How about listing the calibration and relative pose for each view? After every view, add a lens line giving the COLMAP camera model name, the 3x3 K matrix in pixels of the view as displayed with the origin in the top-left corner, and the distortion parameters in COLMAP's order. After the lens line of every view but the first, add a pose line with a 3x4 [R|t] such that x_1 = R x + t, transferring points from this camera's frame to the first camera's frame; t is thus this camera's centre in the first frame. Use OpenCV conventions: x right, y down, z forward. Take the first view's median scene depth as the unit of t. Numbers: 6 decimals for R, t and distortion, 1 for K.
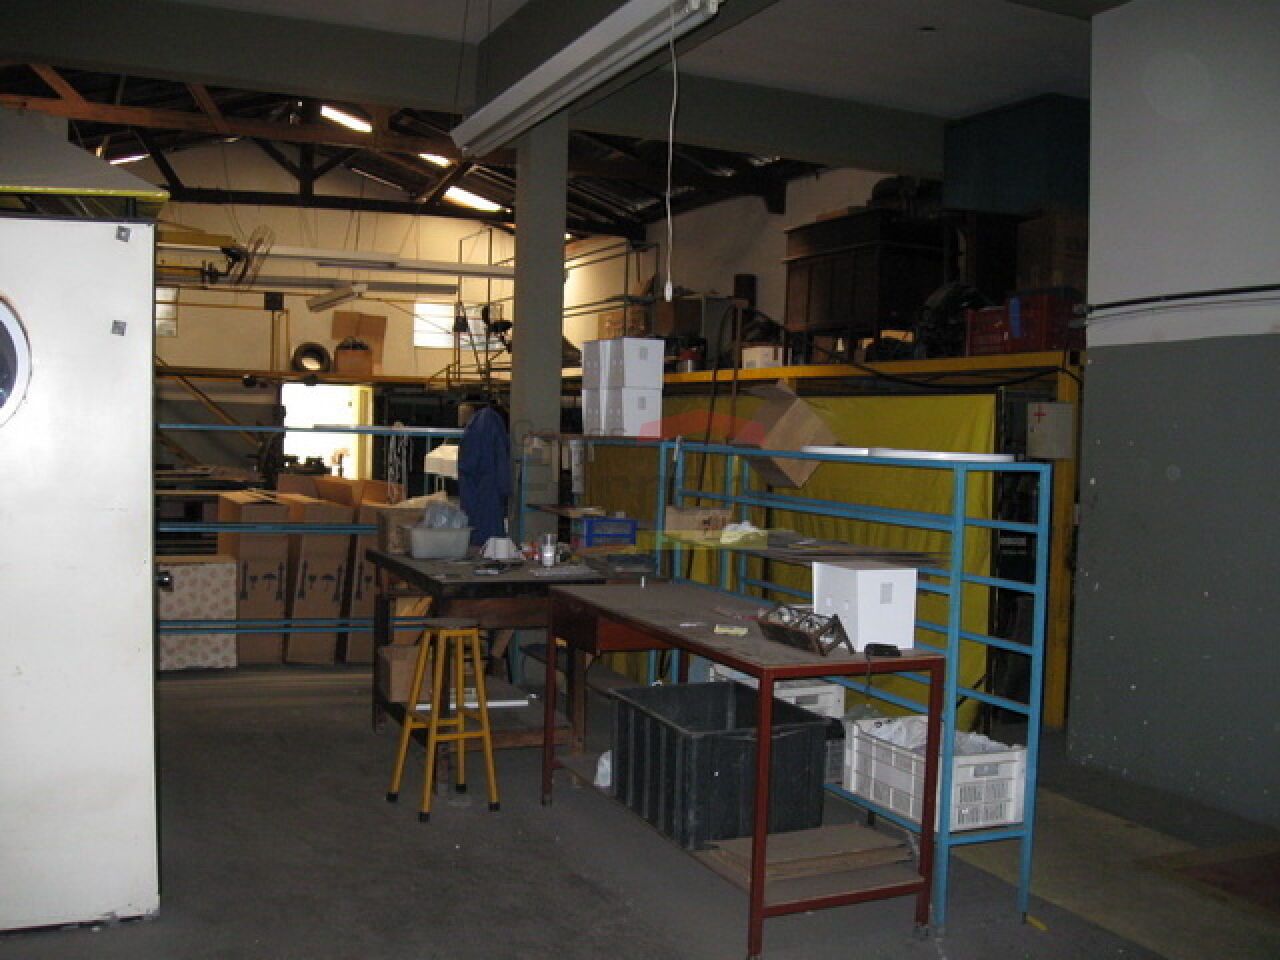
lens RADIAL K [[1298.1, 0, 640.0], [0, 1298.1, 480.0], [0, 0, 1]] dist [-0.124543, 0.055782]
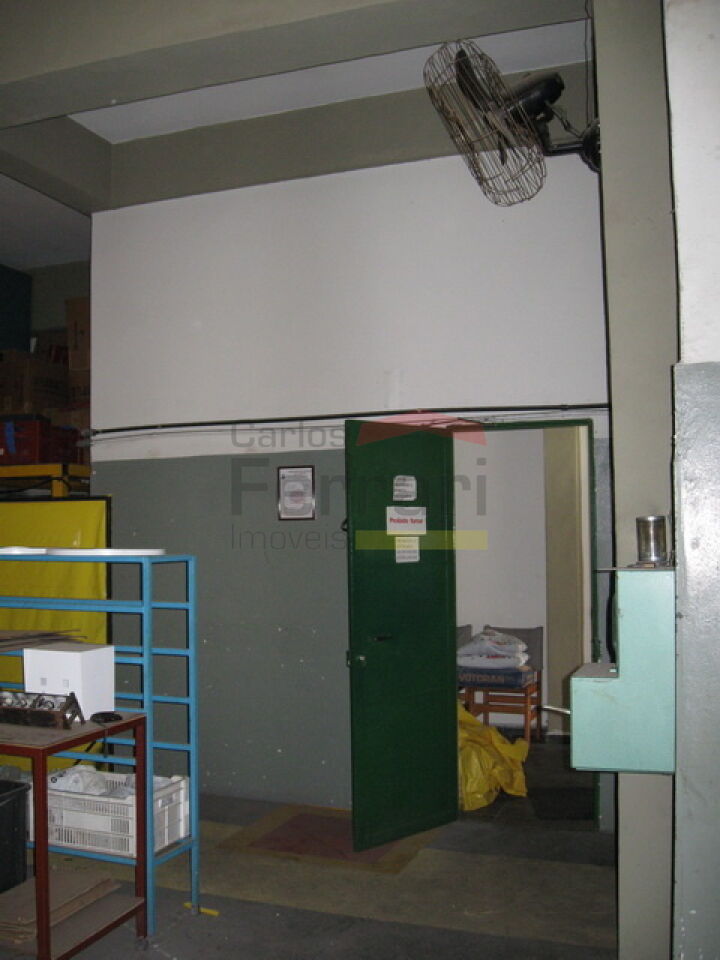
lens RADIAL K [[973.6, 0, 360.0], [0, 973.6, 480.0], [0, 0, 1]] dist [-0.124543, 0.055782]
pose [[0.713967, 0.004474, 0.700165, -0.250108], [0.051204, 0.996968, -0.058584, -0.021638], [-0.698305, 0.077678, 0.711573, 0.173625]]
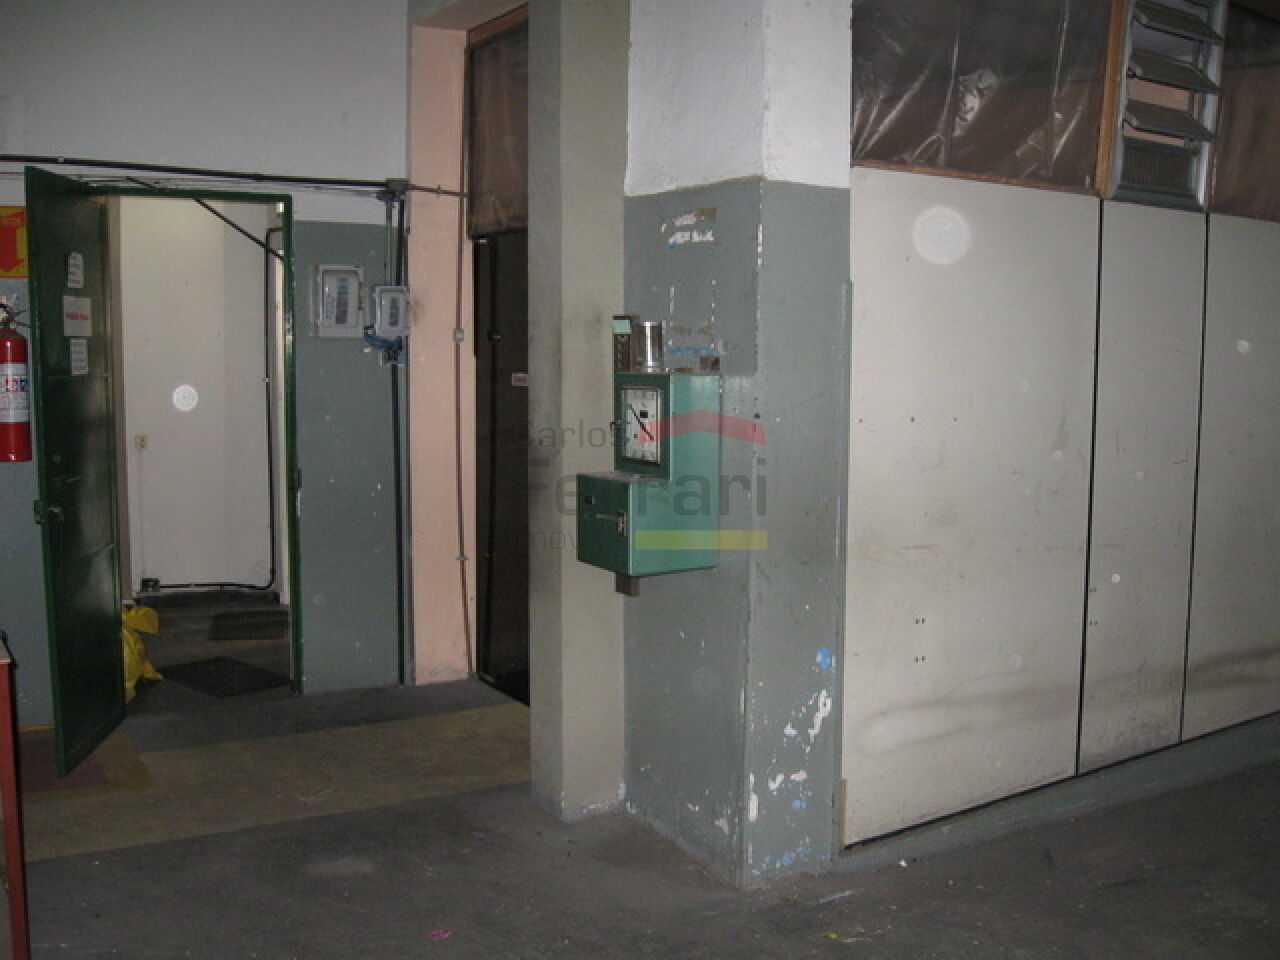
lens RADIAL K [[1298.1, 0, 640.0], [0, 1298.1, 480.0], [0, 0, 1]] dist [-0.124543, 0.055782]
pose [[-0.100750, -0.132460, 0.986055, -0.536734], [0.017101, 0.990721, 0.134834, -0.038552], [-0.994765, 0.030447, -0.097550, 0.619265]]
